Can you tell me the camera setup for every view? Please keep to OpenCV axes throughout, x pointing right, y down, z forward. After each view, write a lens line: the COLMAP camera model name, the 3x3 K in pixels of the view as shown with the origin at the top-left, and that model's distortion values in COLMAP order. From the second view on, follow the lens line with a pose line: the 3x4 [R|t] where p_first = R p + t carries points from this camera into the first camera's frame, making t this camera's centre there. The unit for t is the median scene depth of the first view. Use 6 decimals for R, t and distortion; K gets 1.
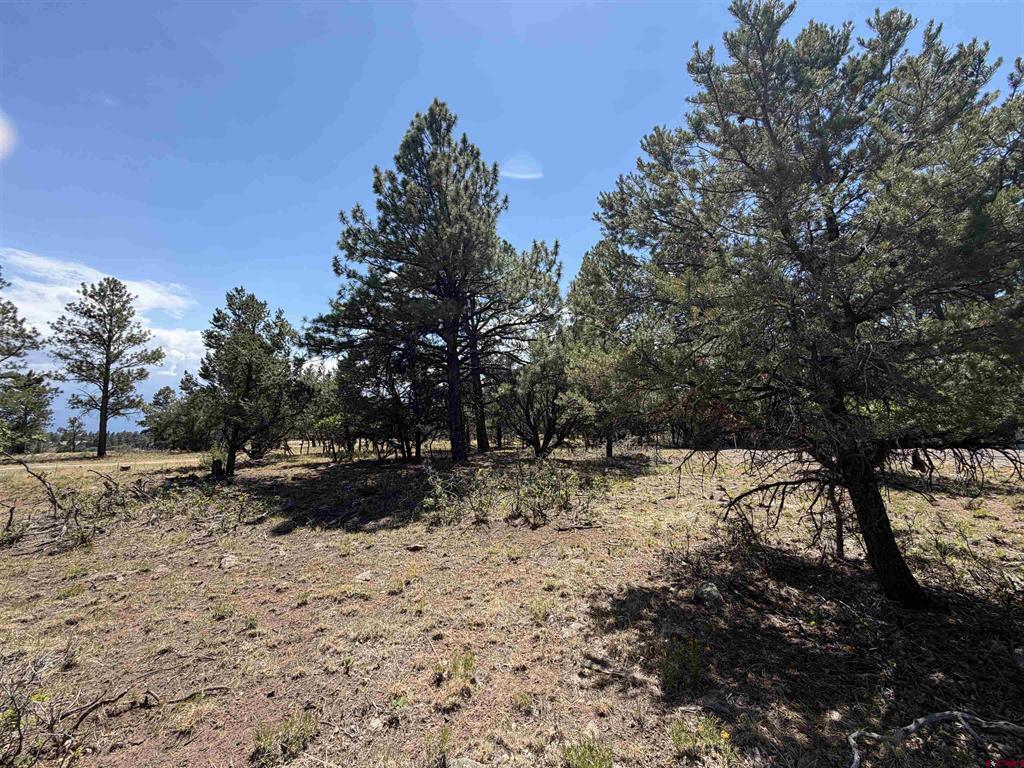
lens RADIAL K [[412.8, 0, 511.8], [0, 412.8, 386.2], [0, 0, 1]] dist [0.002098, 0.000154]
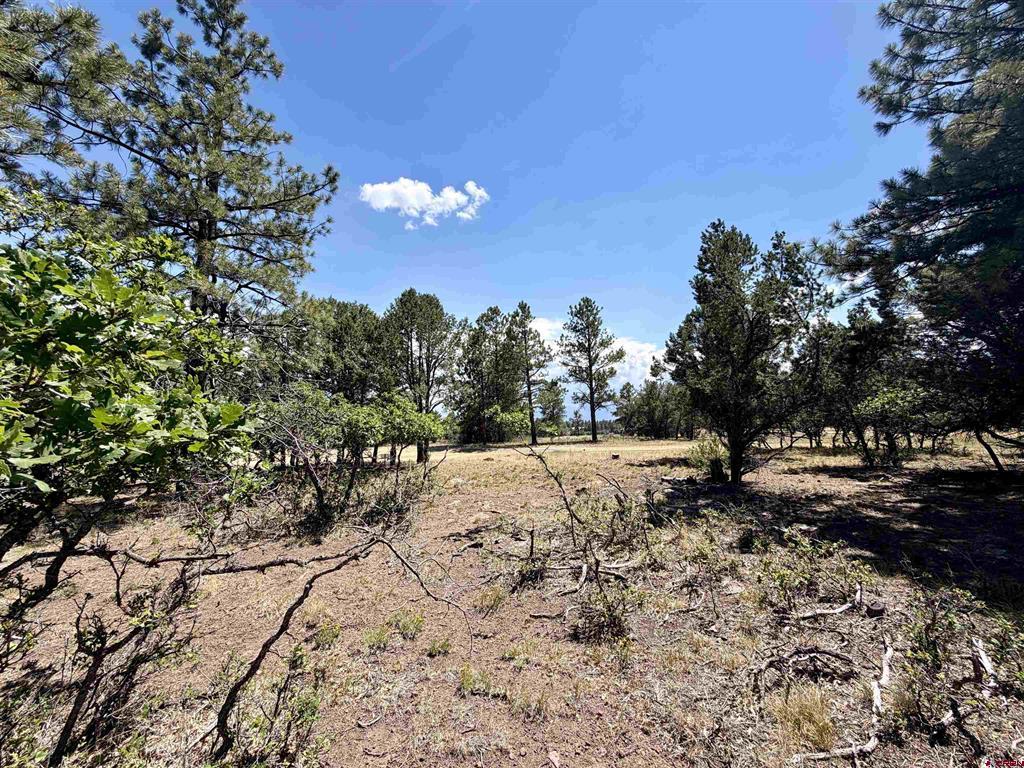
lens RADIAL K [[412.8, 0, 511.9], [0, 412.8, 384.7], [0, 0, 1]] dist [0.002098, 0.000154]
pose [[0.567661, -0.080274, -0.819339, -0.101260], [0.102945, 0.994345, -0.026097, 0.008989], [0.816801, -0.069533, 0.572714, 0.095231]]
